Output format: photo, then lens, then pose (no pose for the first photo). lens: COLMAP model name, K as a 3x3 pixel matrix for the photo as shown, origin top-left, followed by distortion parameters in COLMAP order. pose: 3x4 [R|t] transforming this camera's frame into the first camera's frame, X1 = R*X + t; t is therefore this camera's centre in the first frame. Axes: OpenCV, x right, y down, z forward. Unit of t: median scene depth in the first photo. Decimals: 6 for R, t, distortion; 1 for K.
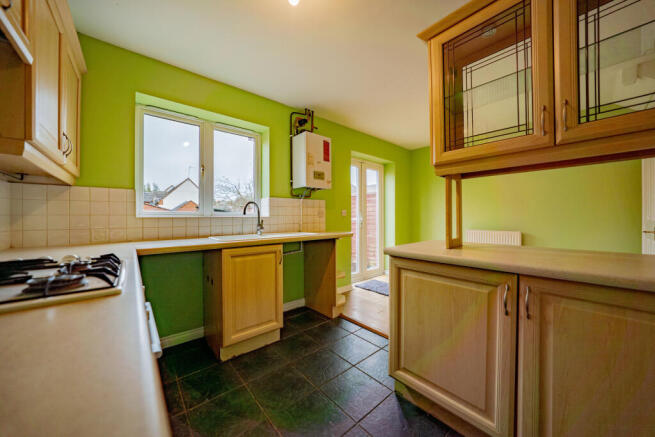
lens RADIAL K [[228.6, 0, 323.7], [0, 228.6, 218.6], [0, 0, 1]] dist [-0.026598, 0.000098]
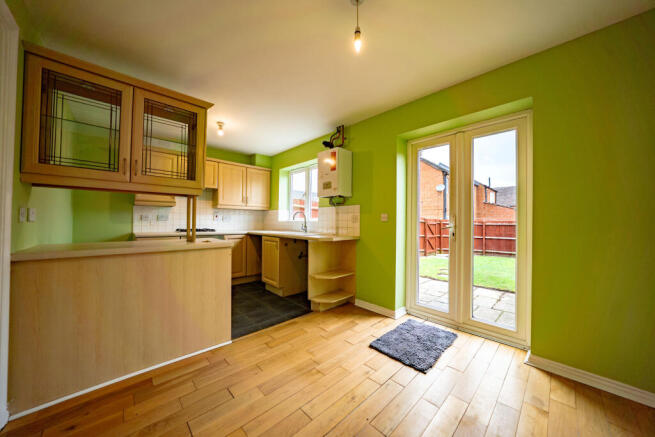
lens RADIAL K [[228.6, 0, 323.7], [0, 228.6, 218.6], [0, 0, 1]] dist [-0.026598, 0.000098]
pose [[0.058487, -0.007494, -0.998260, 1.062061], [-0.016422, 0.999829, -0.008468, -0.012233], [0.998153, 0.016889, 0.058354, 0.870407]]
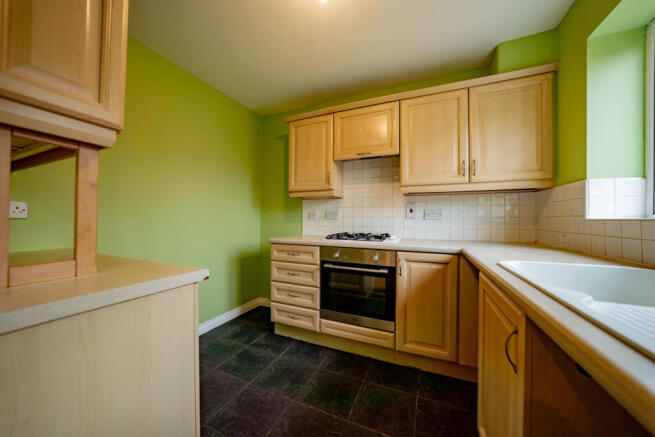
lens RADIAL K [[228.6, 0, 323.7], [0, 228.6, 218.6], [0, 0, 1]] dist [-0.026598, 0.000098]
pose [[-0.895546, -0.004208, -0.444950, 0.122182], [-0.006427, 0.999973, 0.003478, -0.001974], [0.444923, 0.005974, -0.895549, 0.809743]]
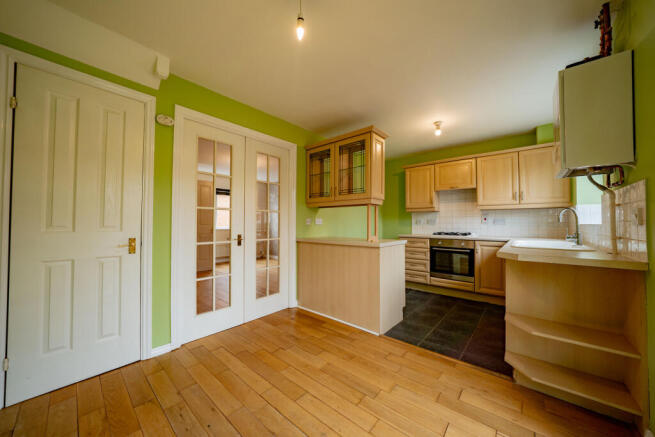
lens RADIAL K [[228.6, 0, 323.7], [0, 228.6, 218.6], [0, 0, 1]] dist [-0.026598, 0.000098]
pose [[-0.988305, -0.001208, -0.152482, 0.626348], [0.000672, 0.999924, -0.012277, -0.015219], [0.152485, -0.012236, -0.988230, 1.387924]]
